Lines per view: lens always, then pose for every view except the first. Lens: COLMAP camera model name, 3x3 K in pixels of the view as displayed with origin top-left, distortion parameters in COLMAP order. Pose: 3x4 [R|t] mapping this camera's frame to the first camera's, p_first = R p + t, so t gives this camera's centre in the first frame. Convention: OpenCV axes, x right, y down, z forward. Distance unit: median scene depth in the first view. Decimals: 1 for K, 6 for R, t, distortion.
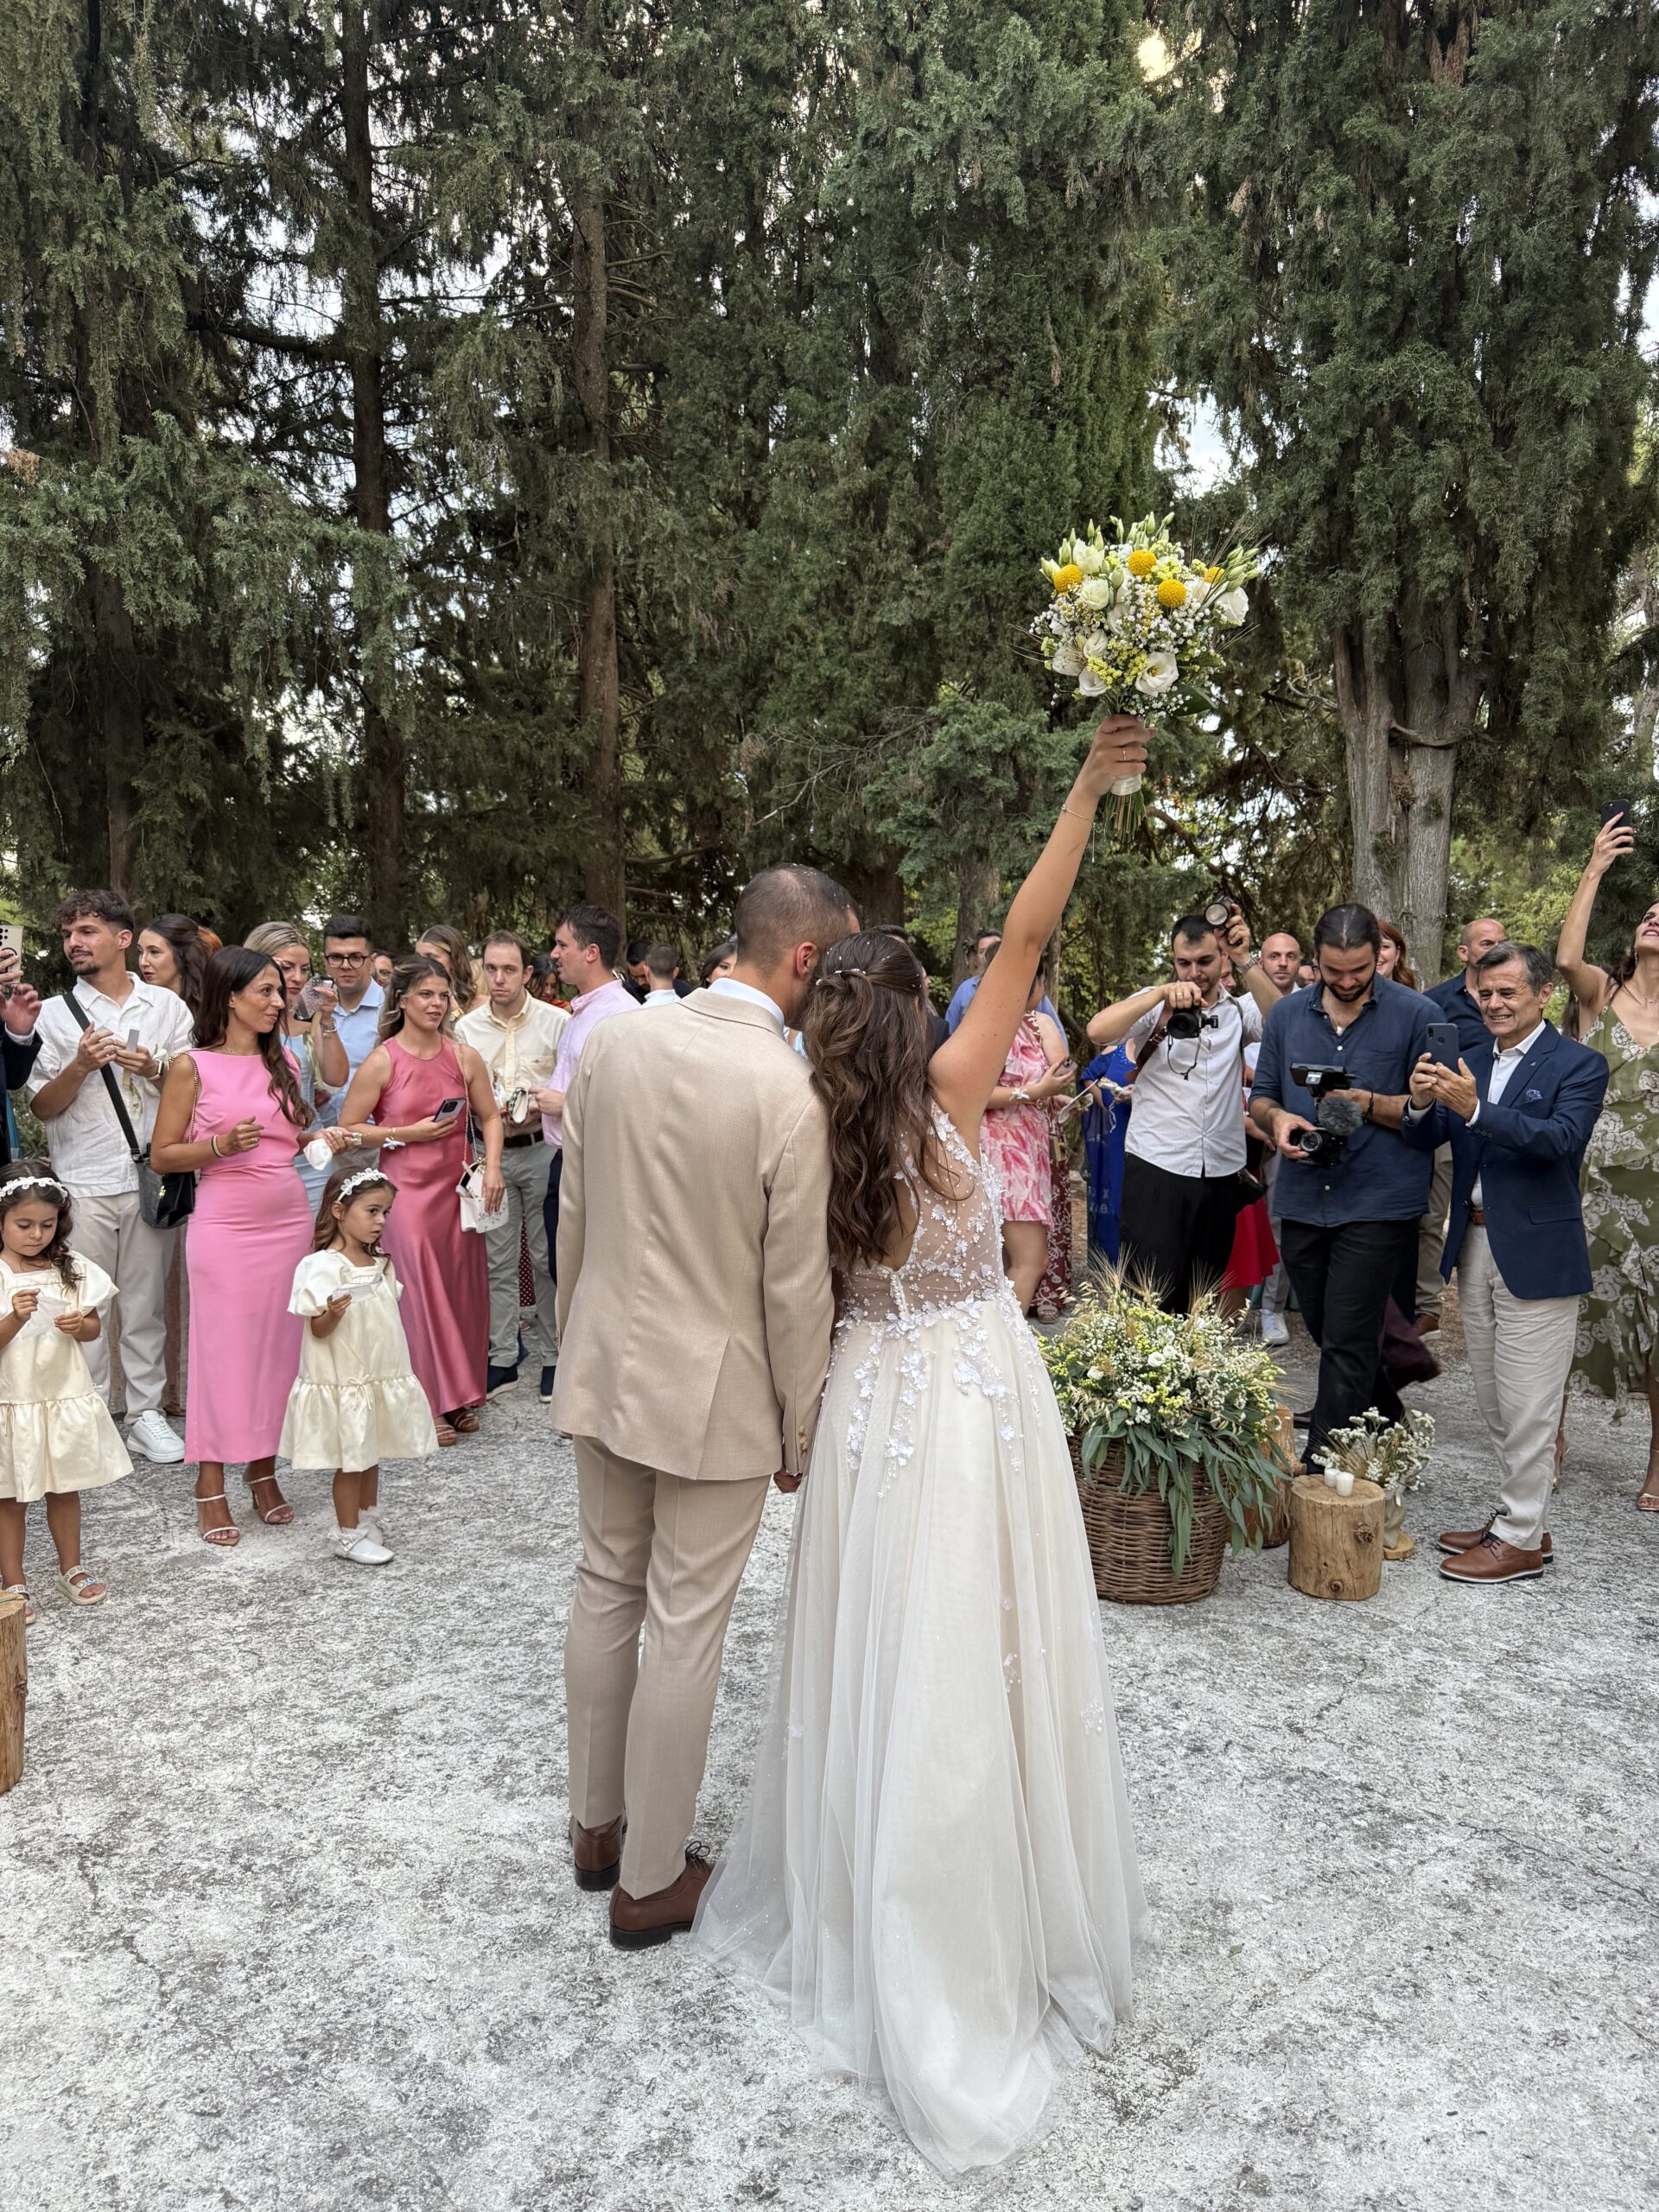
lens RADIAL K [[1544.6, 0, 829.5], [0, 1544.6, 1106.0], [0, 0, 1]] dist [-0.002402, -0.002855]
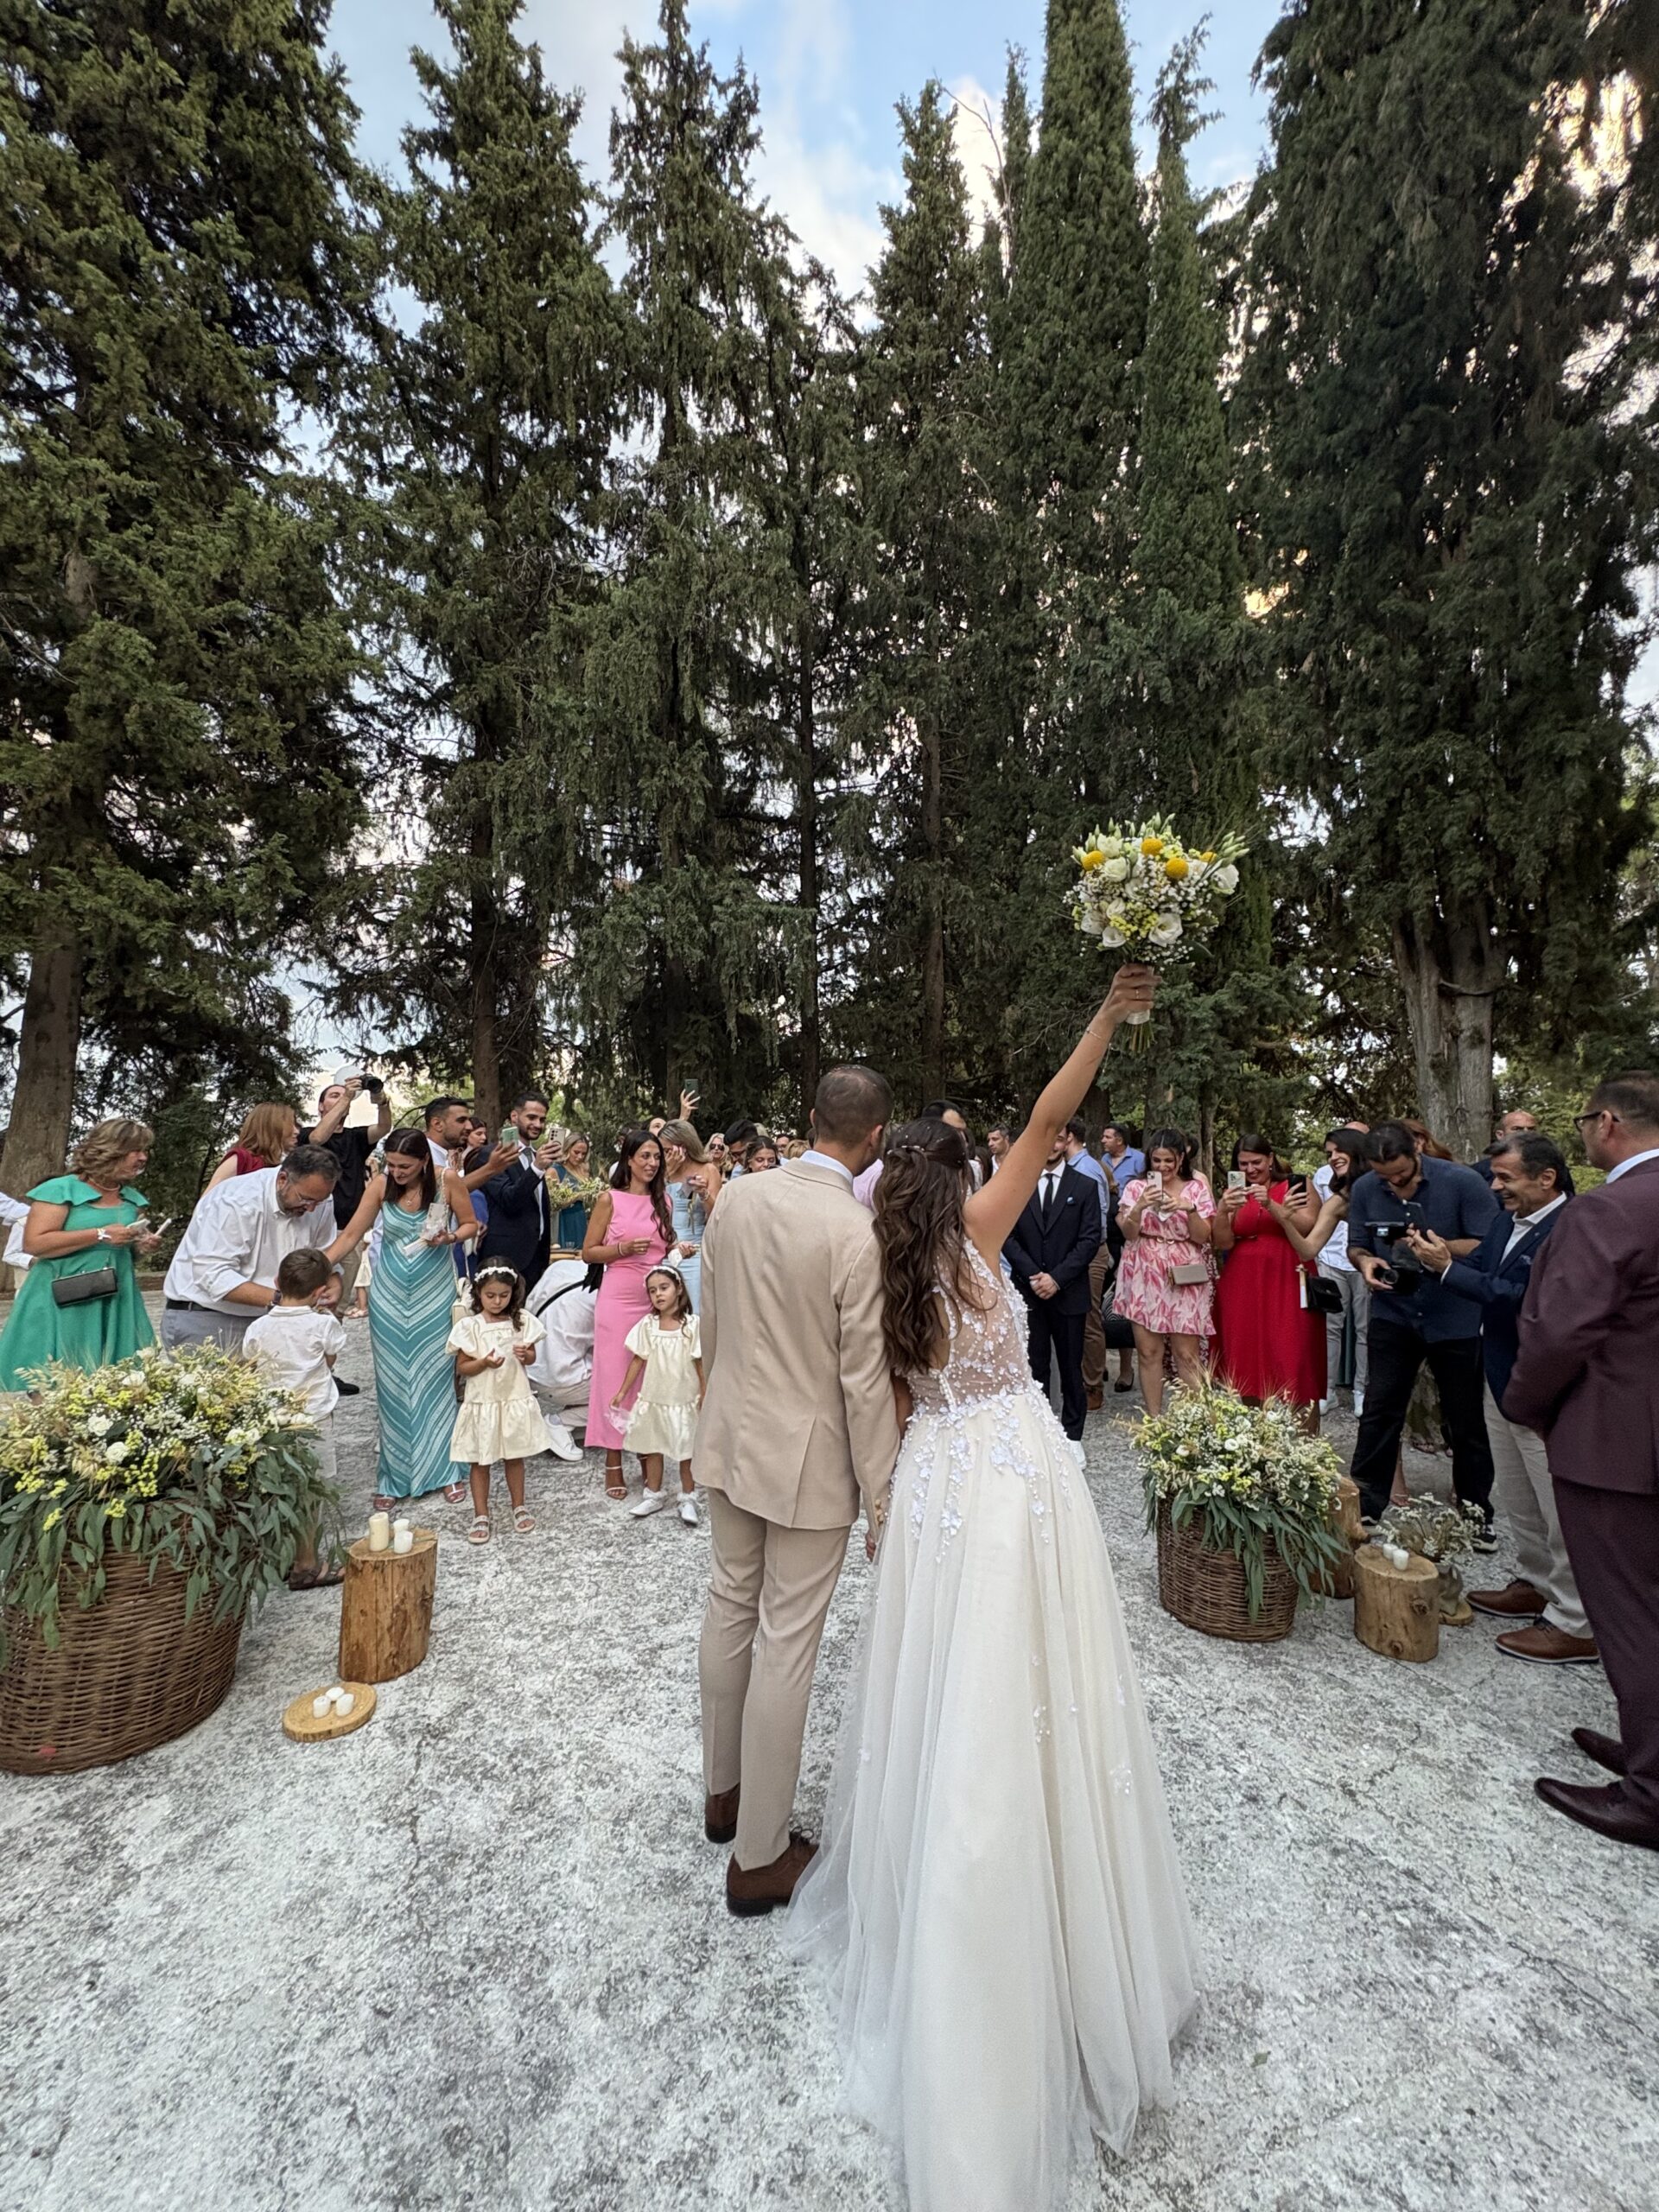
lens RADIAL K [[868.7, 0, 829.5], [0, 868.7, 1106.0], [0, 0, 1]] dist [-0.000081, 0.000107]
pose [[0.959302, -0.007793, -0.282274, 0.085668], [-0.029432, 0.991415, -0.127396, -0.015320], [0.280843, 0.130519, 0.950837, 0.142411]]
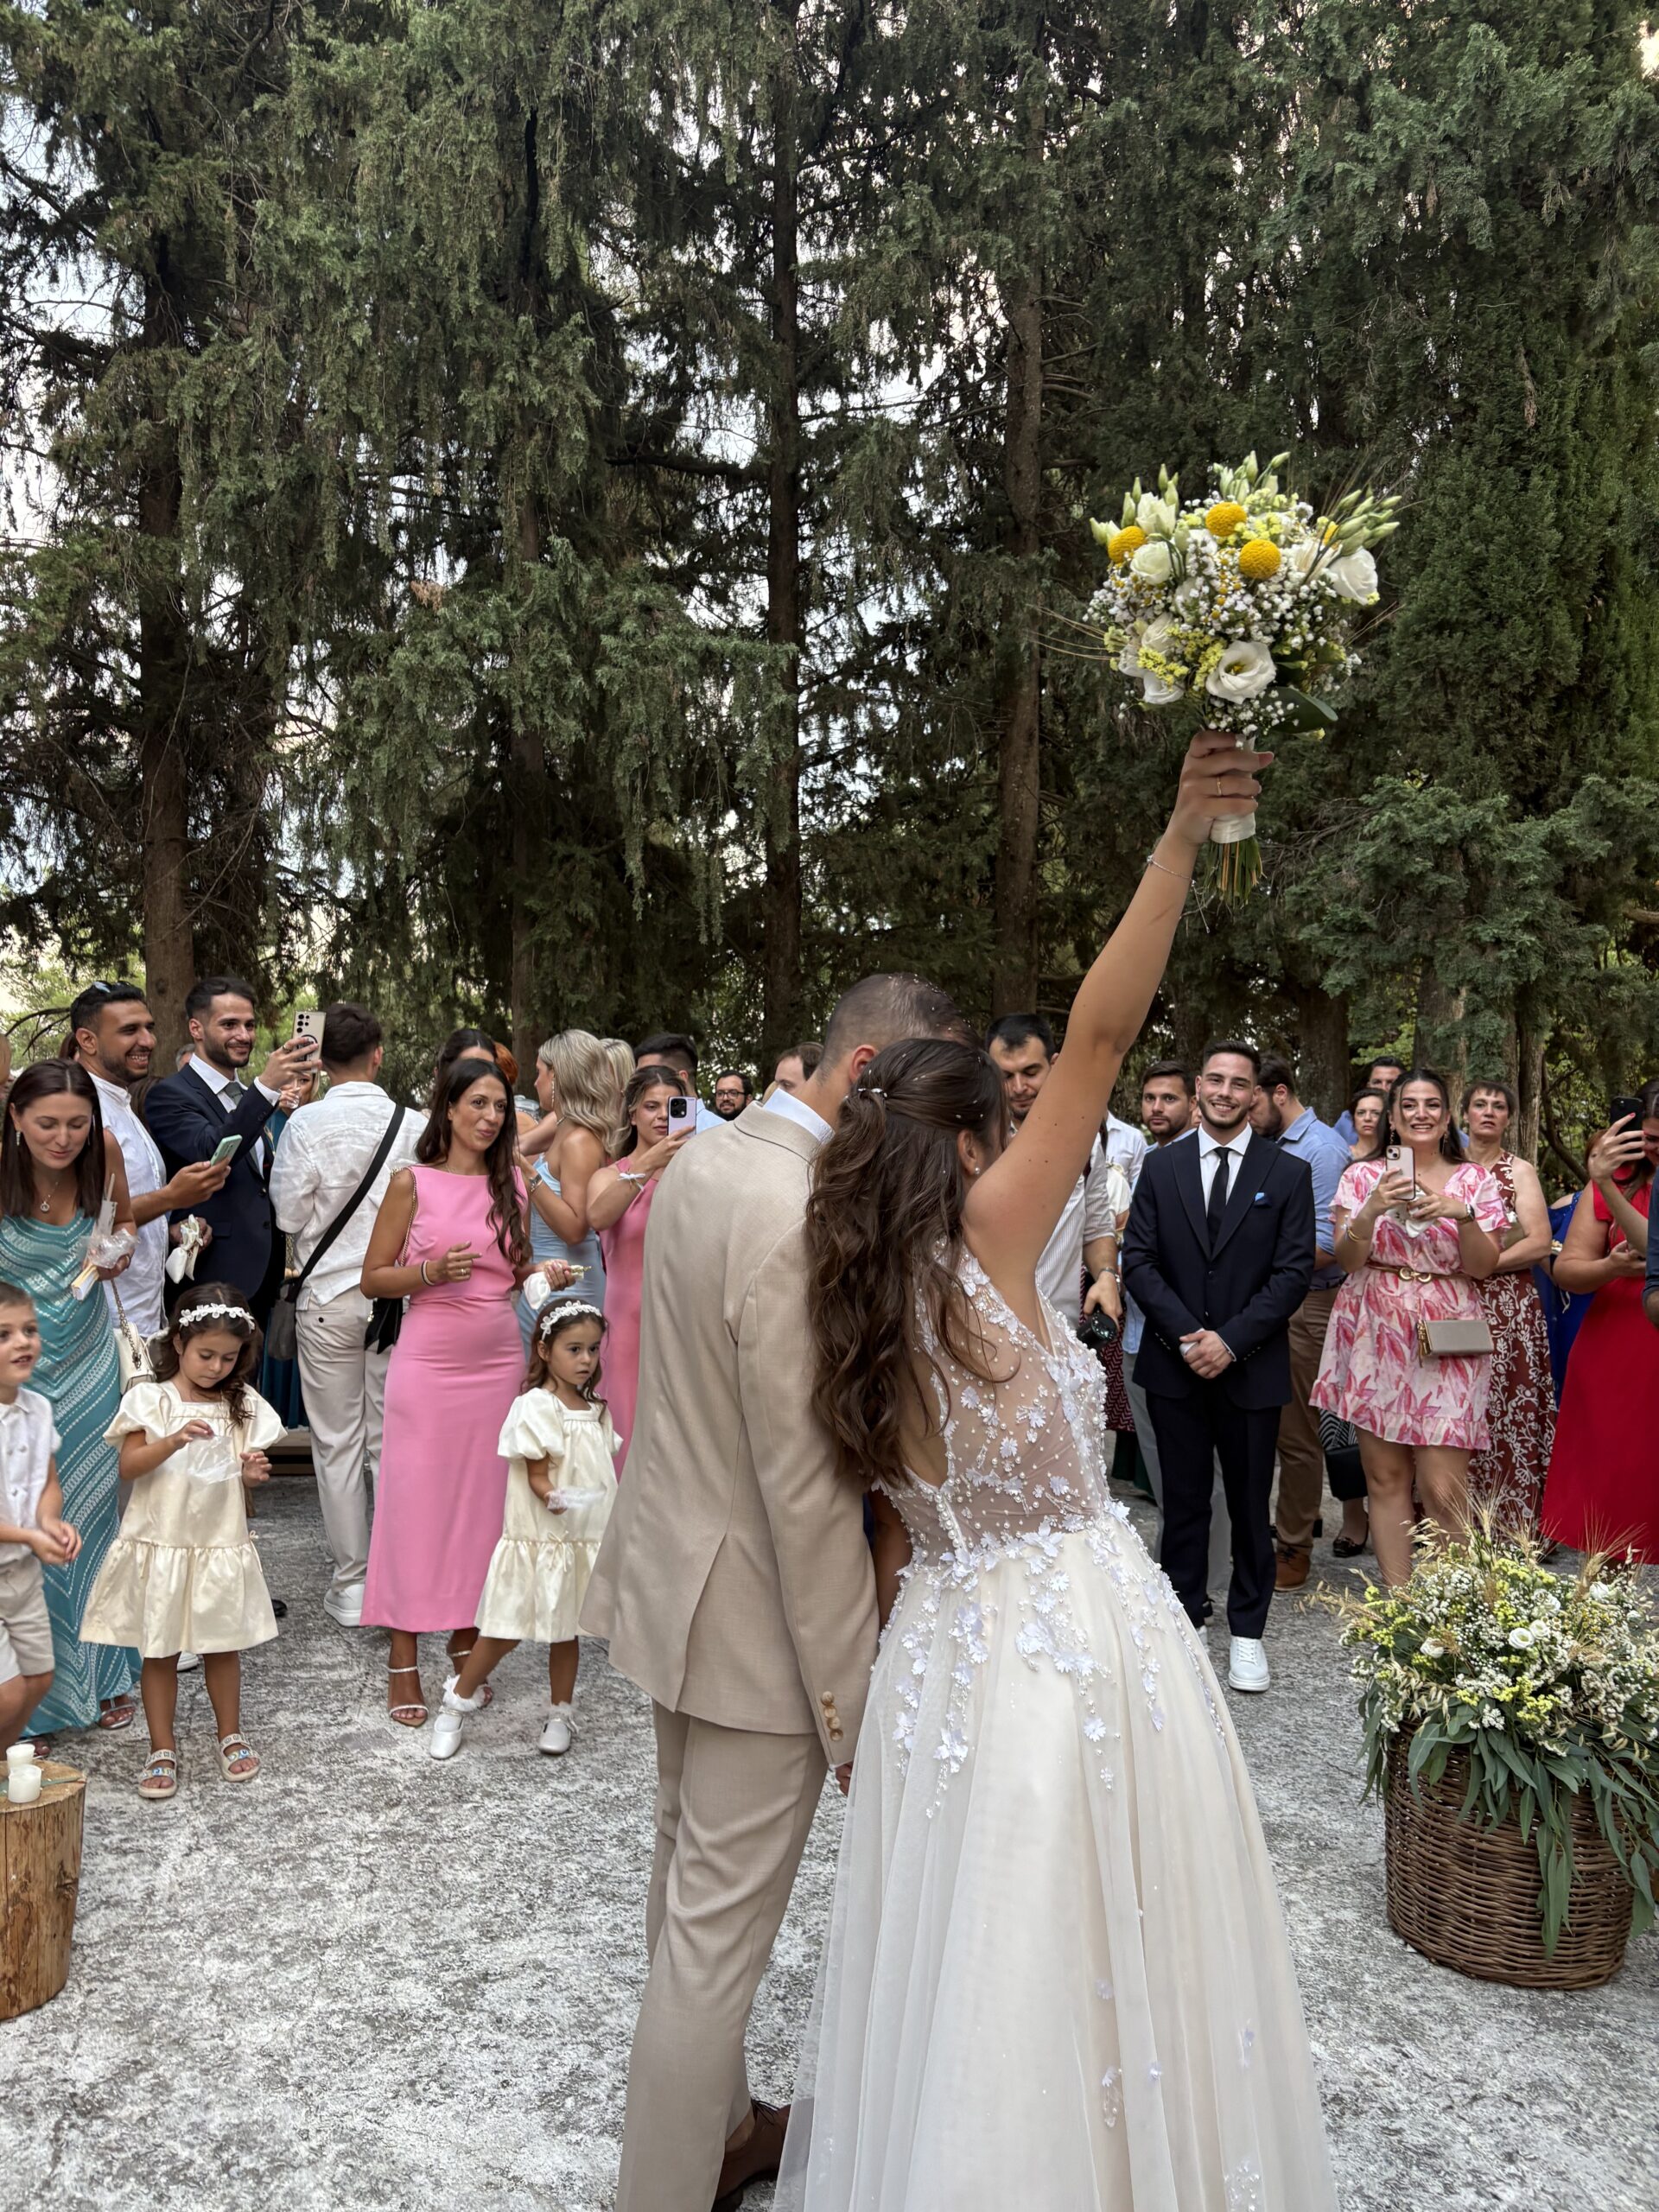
lens RADIAL K [[1650.7, 0, 806.0], [0, 1650.7, 1079.2], [0, 0, 1]] dist [0.046550, -0.048521]
pose [[0.956672, 0.016286, -0.290713, 0.102542], [-0.045183, 0.994643, -0.092967, -0.007996], [0.287642, 0.102075, 0.952283, 0.115092]]
